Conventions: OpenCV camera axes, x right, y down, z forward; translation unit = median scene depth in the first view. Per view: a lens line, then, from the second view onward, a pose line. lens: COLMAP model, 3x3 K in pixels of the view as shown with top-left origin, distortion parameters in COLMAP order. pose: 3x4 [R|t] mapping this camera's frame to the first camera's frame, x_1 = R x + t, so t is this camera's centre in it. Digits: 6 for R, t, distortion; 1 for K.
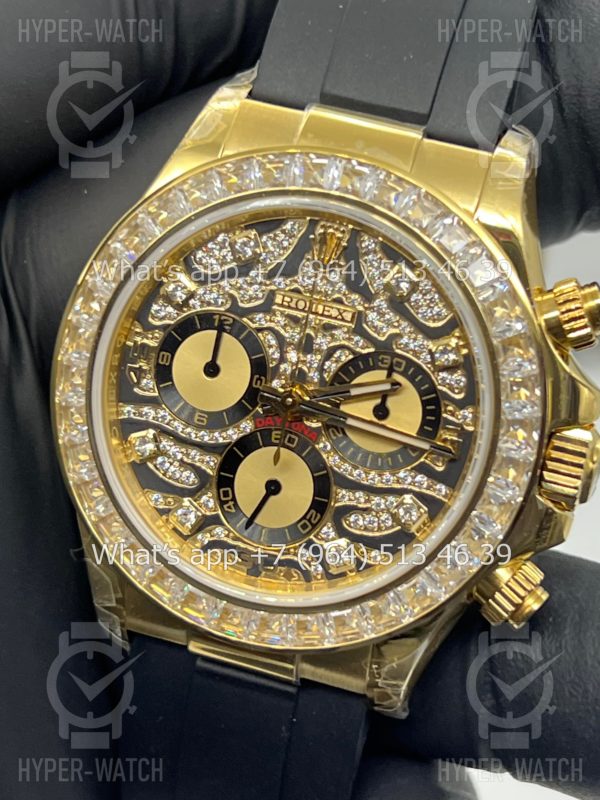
lens RADIAL K [[1932.6, 0, 298.8], [0, 1932.6, 401.8], [0, 0, 1]] dist [0.273637, 0.000000]
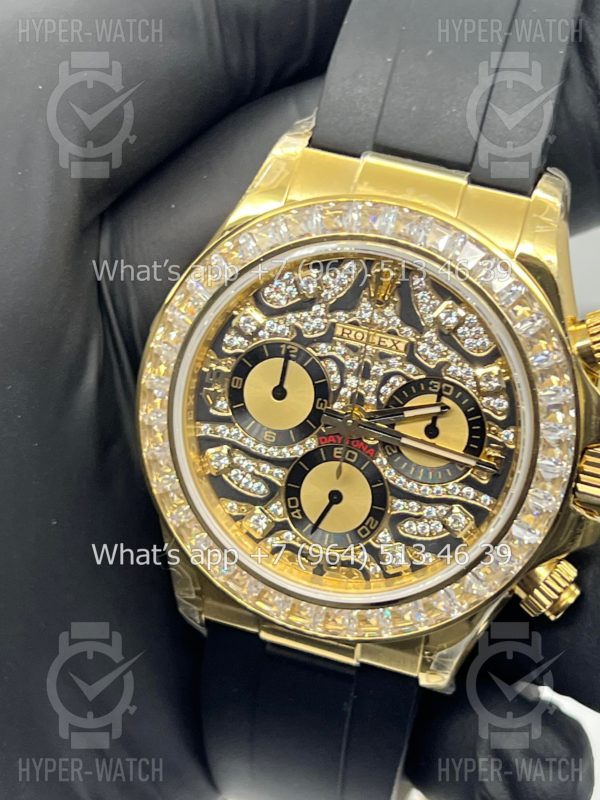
lens RADIAL K [[1932.6, 0, 285.7], [0, 1932.6, 400.9], [0, 0, 1]] dist [0.273637, 0.000000]
pose [[0.999916, -0.011584, -0.005891, -0.035065], [0.011959, 0.997592, 0.068315, -0.089317], [0.005086, -0.068380, 0.997646, -0.120030]]
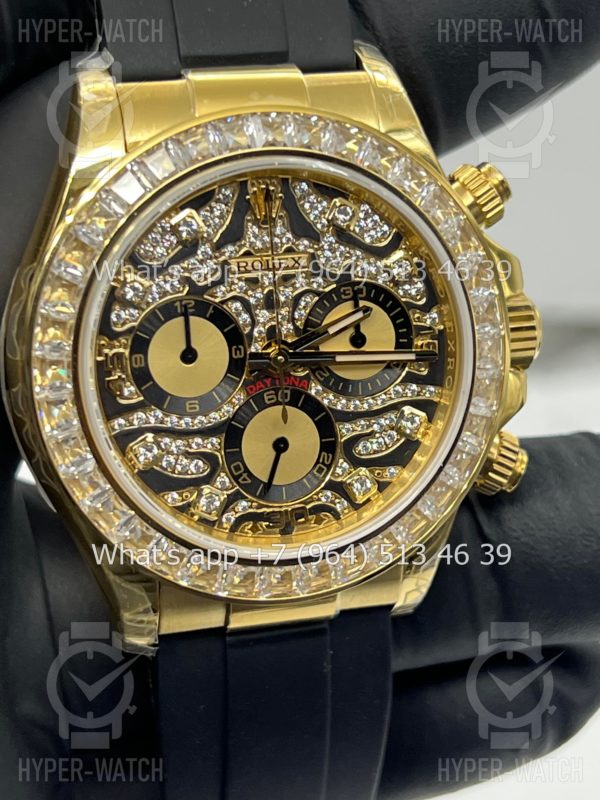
lens RADIAL K [[1932.6, 0, 298.1], [0, 1932.6, 399.1], [0, 0, 1]] dist [0.273637, 0.000000]
pose [[0.839610, -0.333455, 0.428793, -0.435424], [0.305213, 0.942609, 0.135398, -0.114059], [-0.449333, 0.017192, 0.893199, 0.087637]]
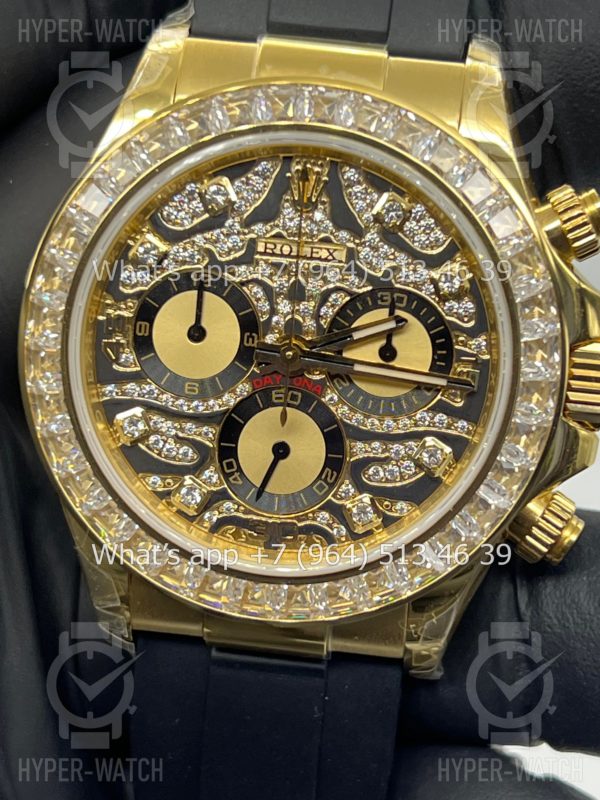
lens RADIAL K [[1932.6, 0, 299.8], [0, 1932.6, 396.2], [0, 0, 1]] dist [0.273637, 0.000000]
pose [[0.982493, -0.136371, 0.126928, -0.118697], [0.137127, 0.990549, 0.002802, 0.017234], [-0.126111, 0.014652, 0.991908, 0.082432]]
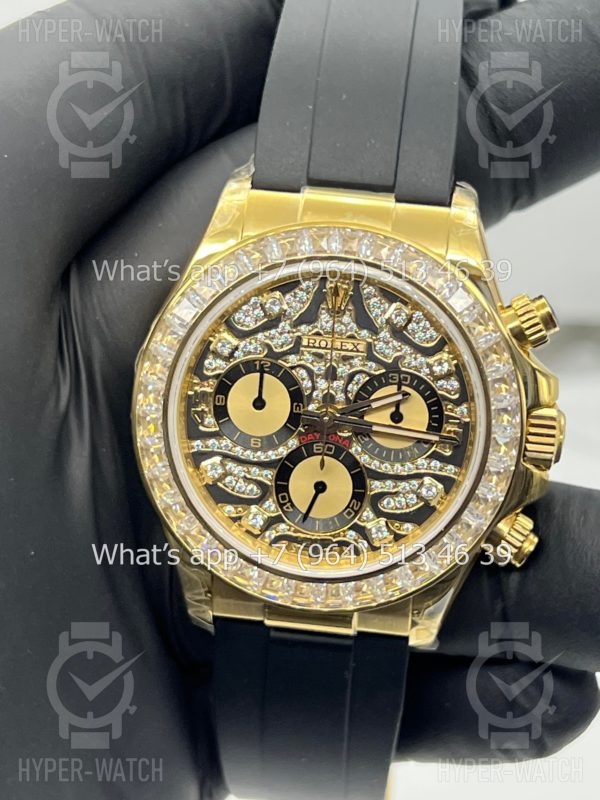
lens RADIAL K [[1932.6, 0, 291.6], [0, 1932.6, 402.6], [0, 0, 1]] dist [0.273637, 0.000000]
pose [[0.982285, -0.146398, 0.116976, -0.175060], [0.144768, 0.989213, 0.022364, -0.043183], [-0.118988, -0.005033, 0.992883, -0.275944]]
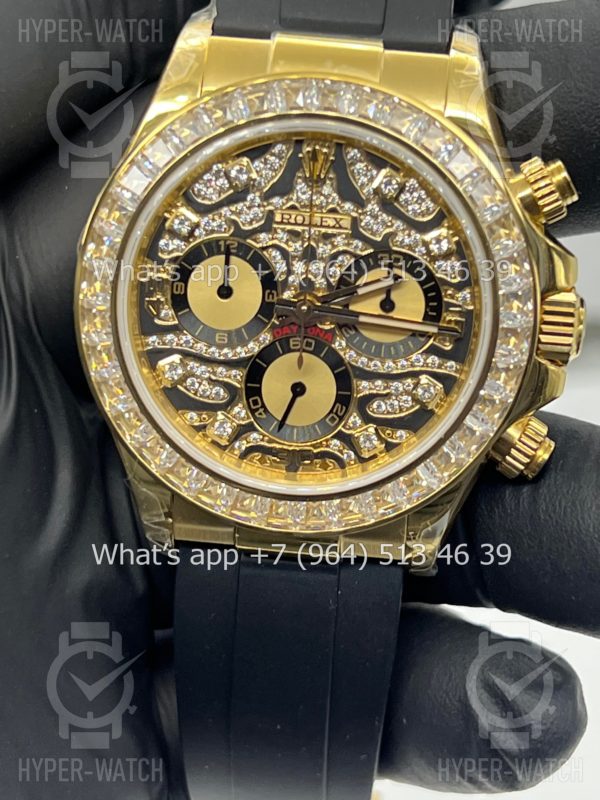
lens RADIAL K [[1932.6, 0, 301.3], [0, 1932.6, 400.3], [0, 0, 1]] dist [0.273637, 0.000000]
pose [[0.978493, -0.163880, 0.125278, -0.150343], [0.156322, 0.985362, 0.068014, -0.023835], [-0.134591, -0.046968, 0.989788, -0.083181]]
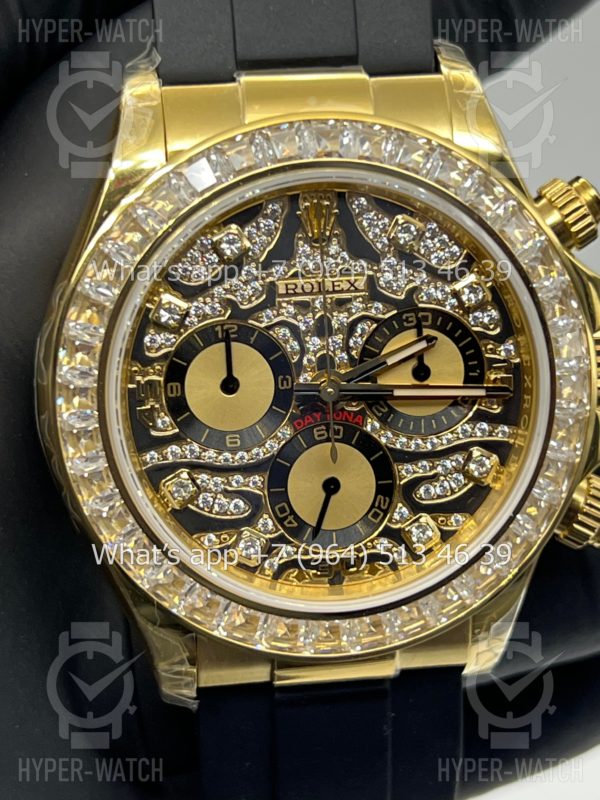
lens RADIAL K [[1932.6, 0, 293.8], [0, 1932.6, 404.1], [0, 0, 1]] dist [0.273637, 0.000000]
pose [[0.901534, -0.308990, 0.302920, -0.298101], [0.293504, 0.951063, 0.096612, -0.087866], [-0.317949, 0.001810, 0.948106, 0.131438]]
